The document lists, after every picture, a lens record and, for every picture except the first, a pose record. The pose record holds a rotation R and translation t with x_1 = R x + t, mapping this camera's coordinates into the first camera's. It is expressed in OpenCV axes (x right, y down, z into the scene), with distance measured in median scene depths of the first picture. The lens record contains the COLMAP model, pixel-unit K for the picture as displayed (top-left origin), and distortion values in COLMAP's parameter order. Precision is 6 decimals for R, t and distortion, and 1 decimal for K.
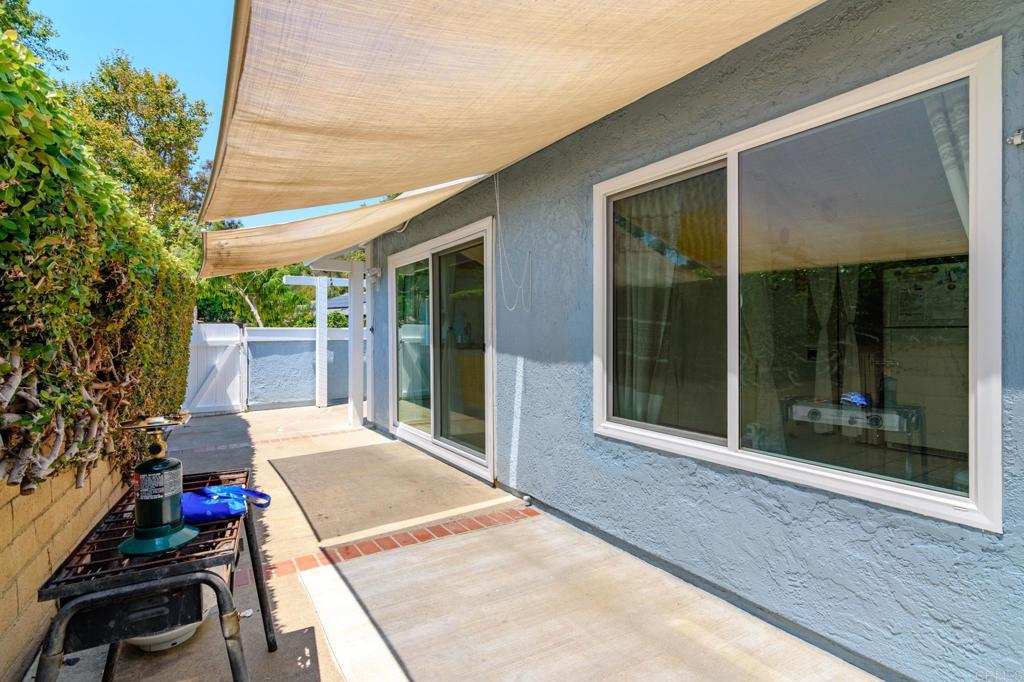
lens RADIAL K [[500.1, 0, 511.2], [0, 500.1, 335.0], [0, 0, 1]] dist [0.002176, 0.001015]
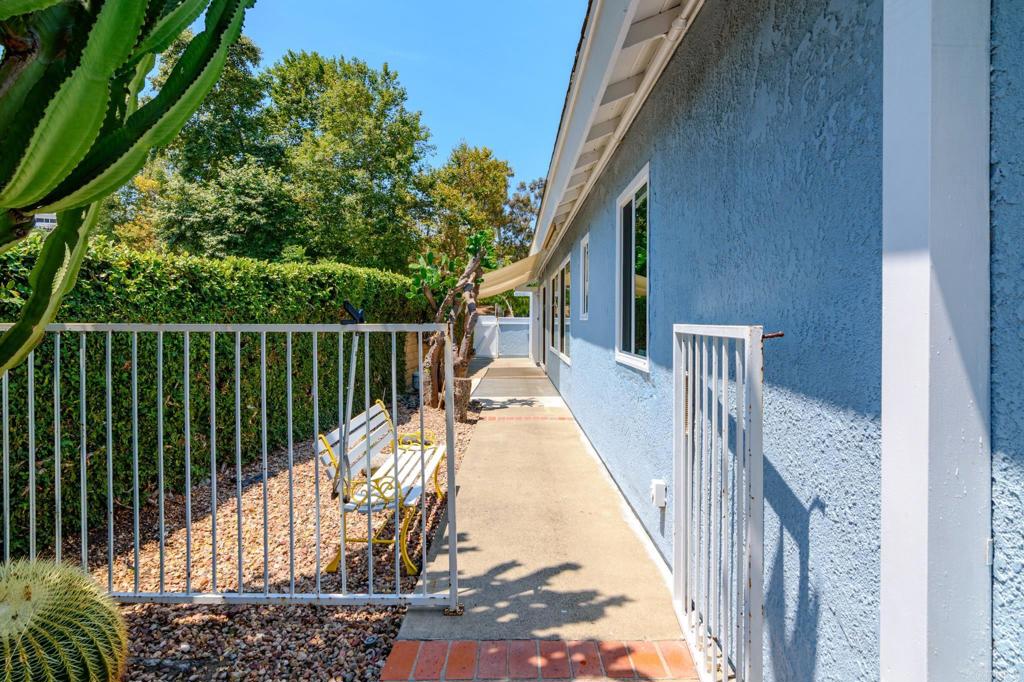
lens RADIAL K [[500.1, 0, 511.2], [0, 500.1, 335.0], [0, 0, 1]] dist [0.002176, 0.001015]
pose [[0.838867, 0.025339, -0.543746, 0.324619], [-0.012771, 0.999557, 0.026877, 0.000585], [0.544187, -0.015602, 0.838819, -0.357704]]
